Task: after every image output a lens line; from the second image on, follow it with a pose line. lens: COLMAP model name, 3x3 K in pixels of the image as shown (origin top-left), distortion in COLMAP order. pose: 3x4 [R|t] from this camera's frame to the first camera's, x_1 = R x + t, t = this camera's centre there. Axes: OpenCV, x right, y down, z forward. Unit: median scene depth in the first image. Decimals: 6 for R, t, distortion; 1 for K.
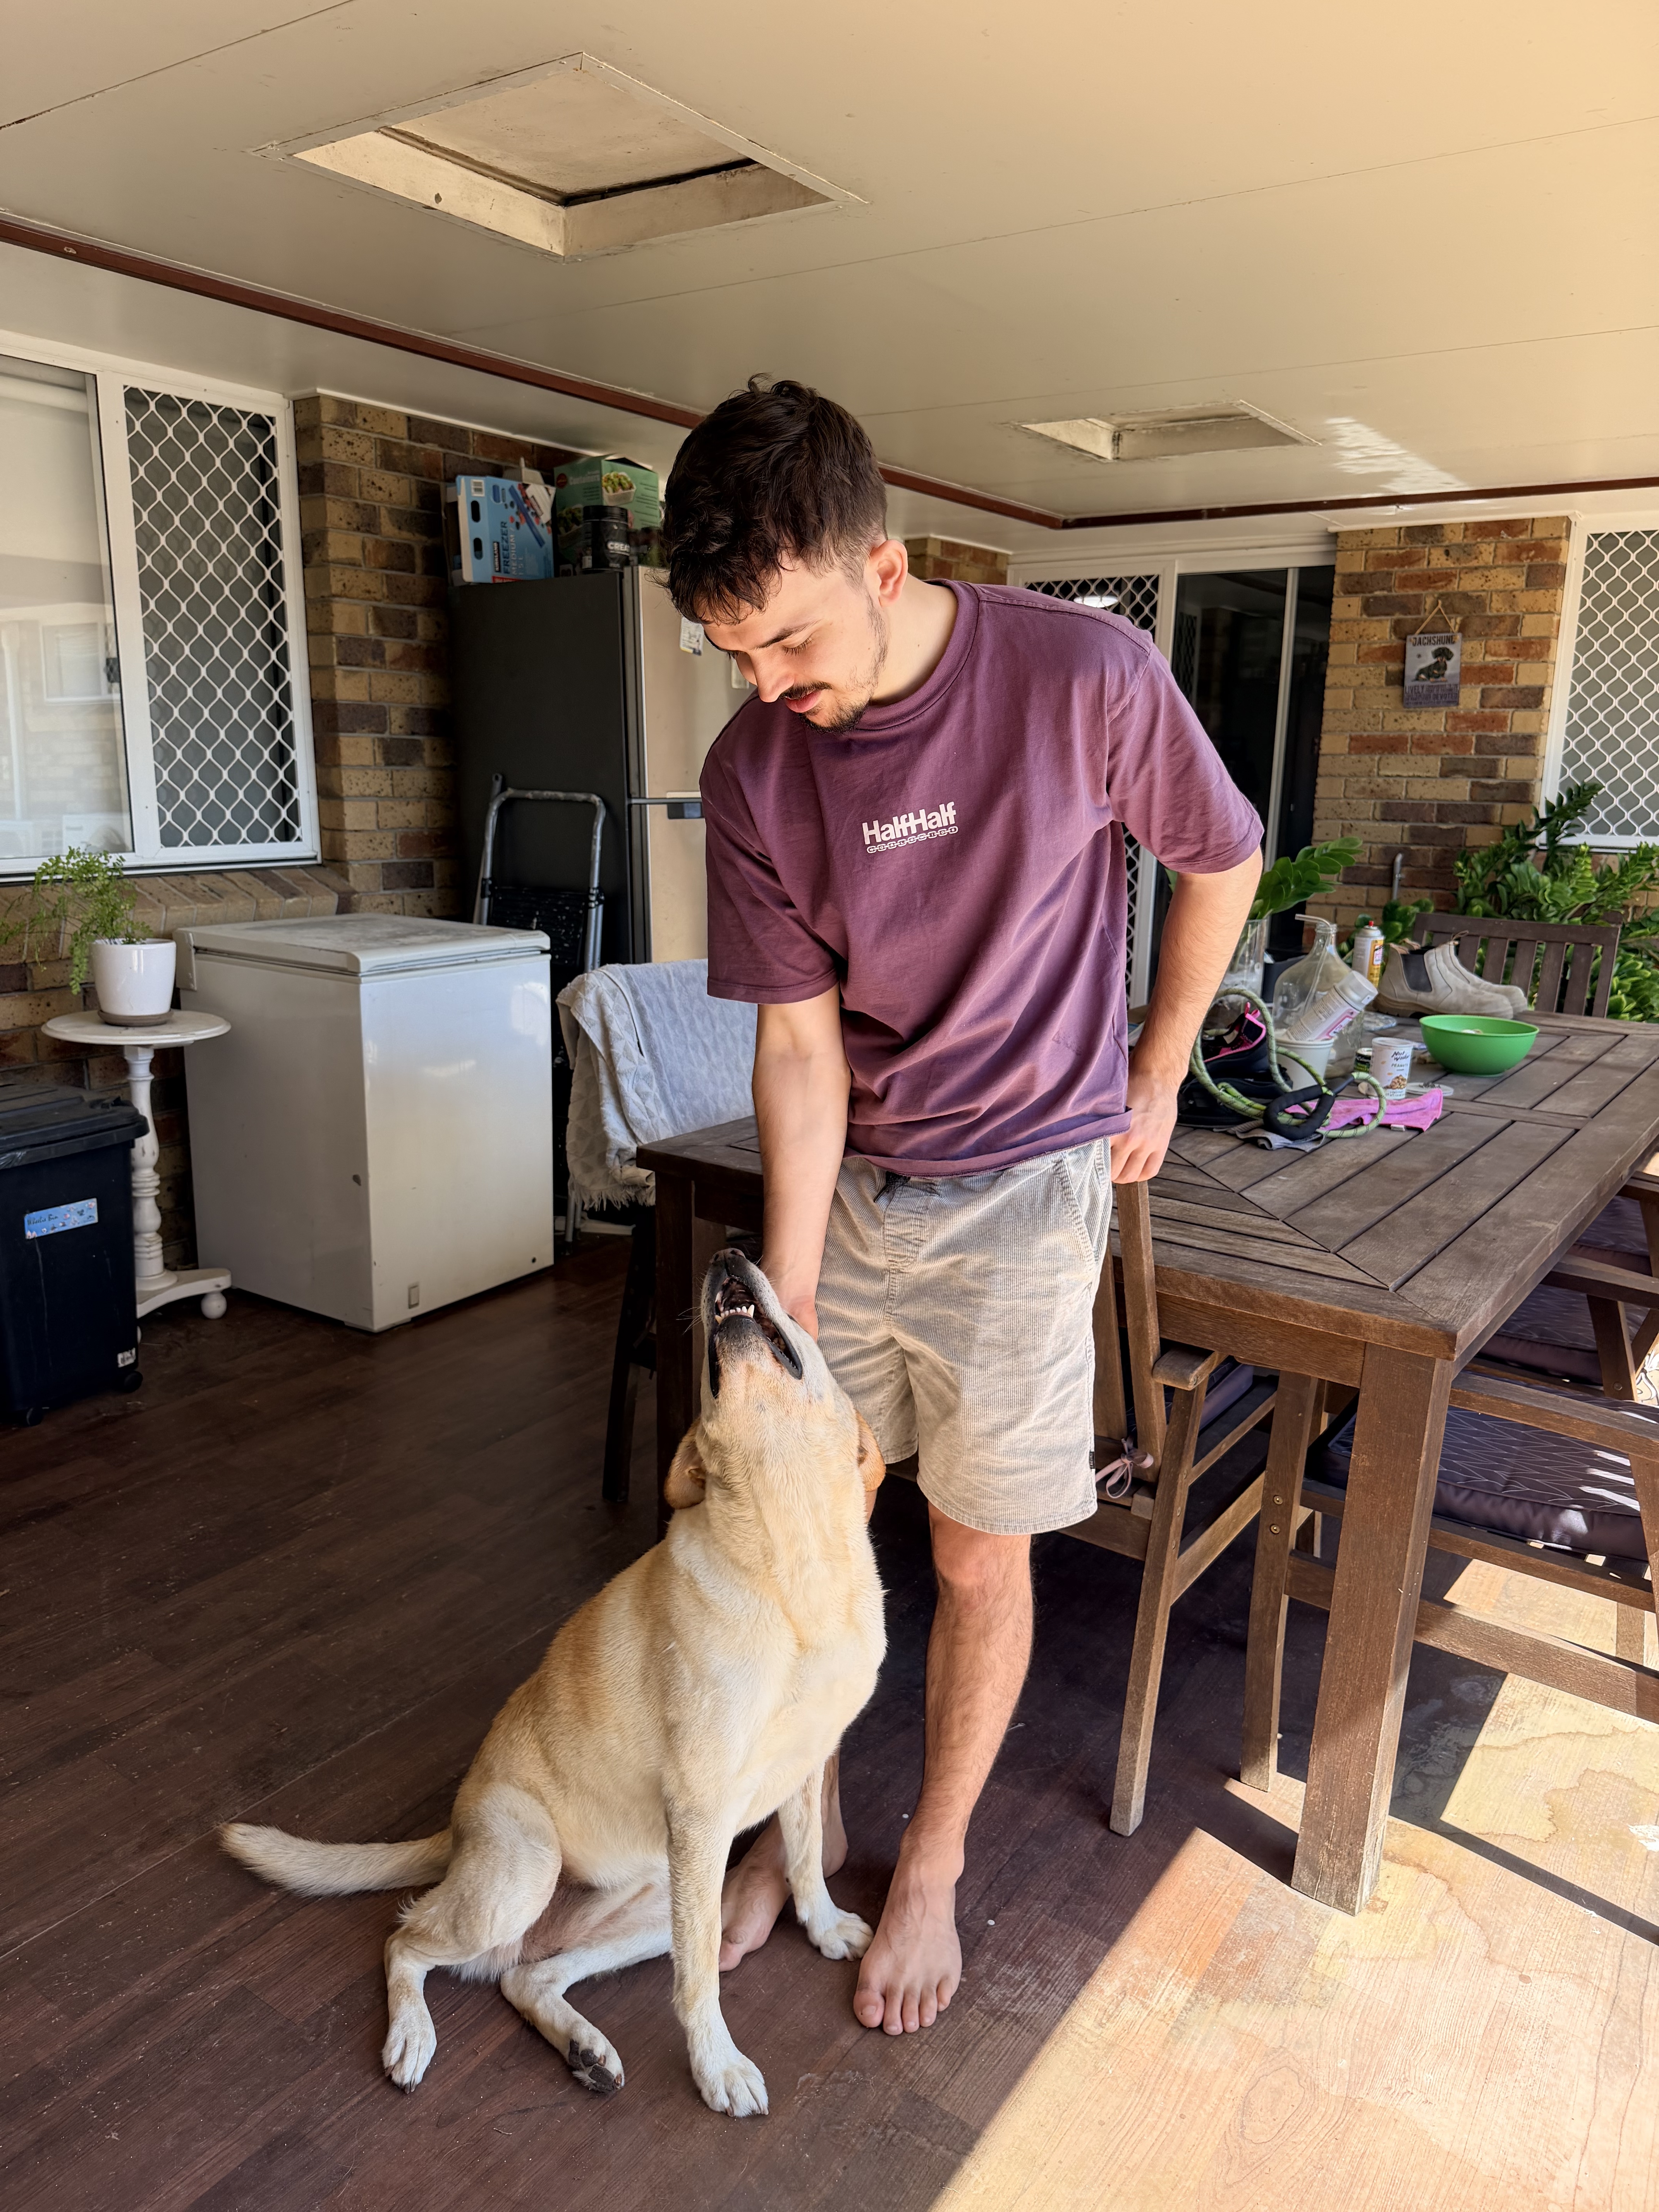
lens RADIAL K [[1571.8, 0, 813.0], [0, 1571.8, 1115.3], [0, 0, 1]] dist [0.021162, -0.020798]
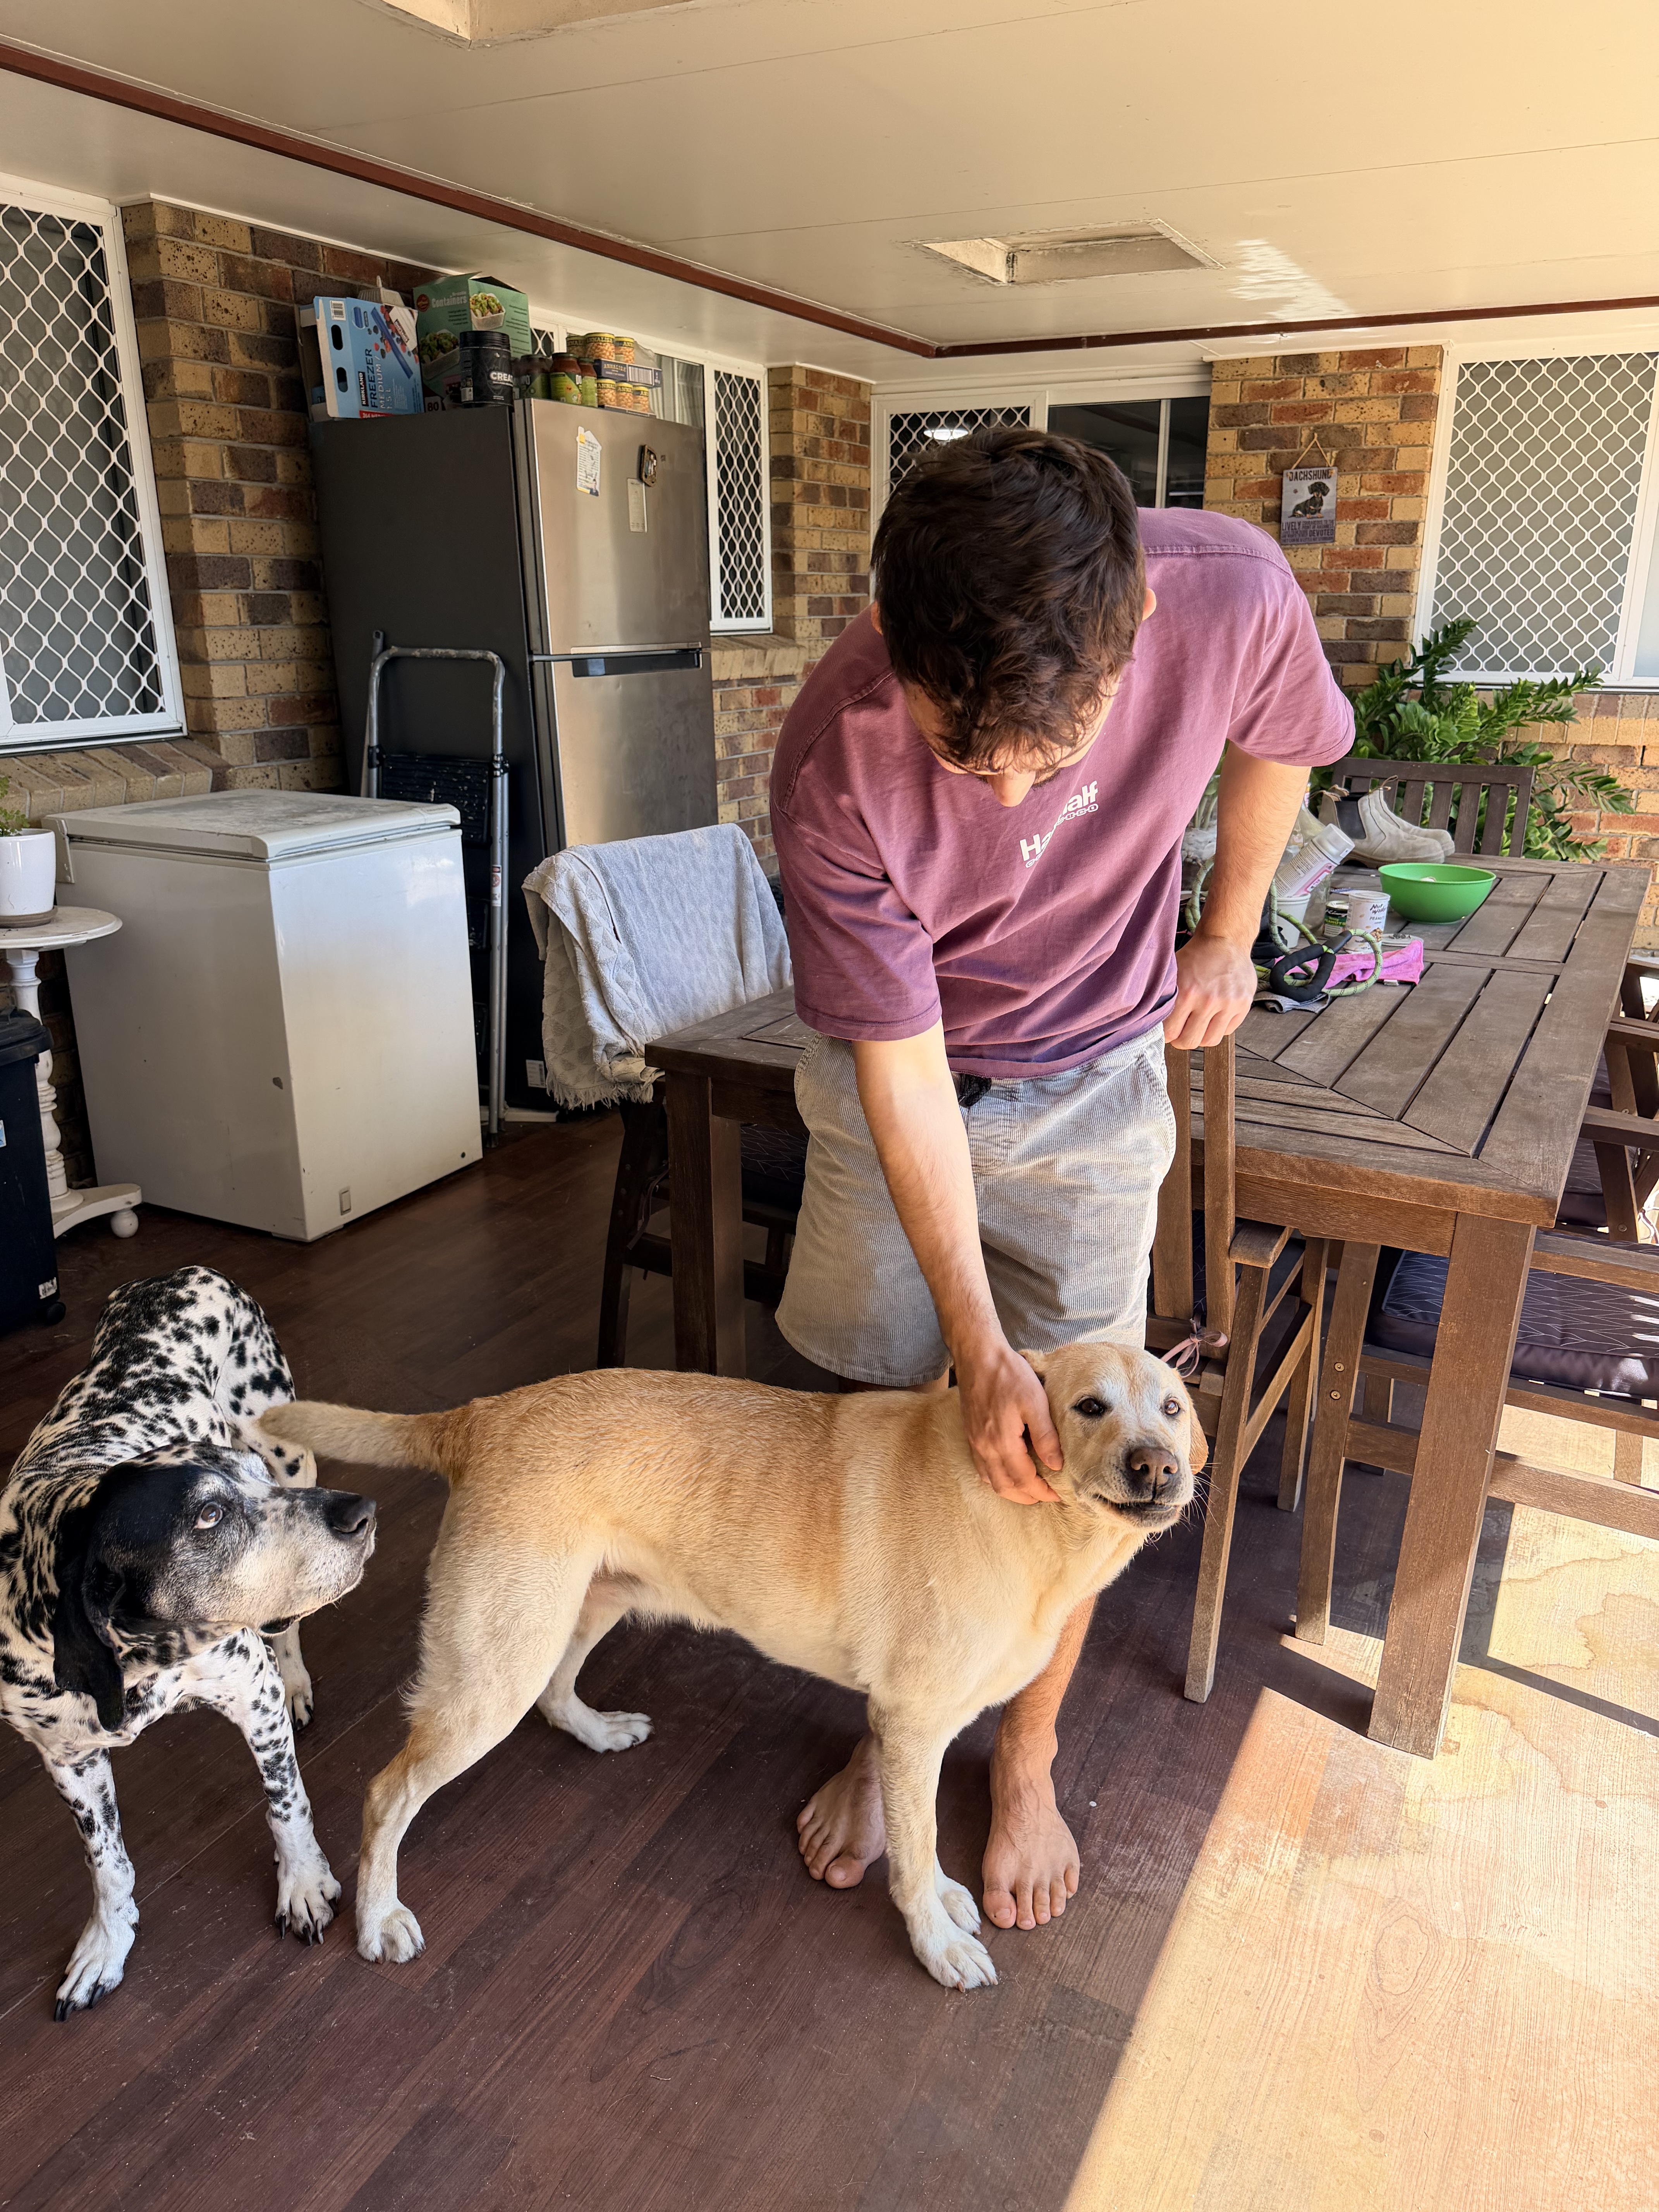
lens RADIAL K [[1571.4, 0, 829.5], [0, 1571.4, 1106.0], [0, 0, 1]] dist [0.026962, -0.026191]
pose [[0.991456, -0.054937, 0.118311, -0.096942], [0.044330, 0.994910, 0.090492, -0.018953], [-0.122681, -0.084474, 0.988845, 0.042287]]
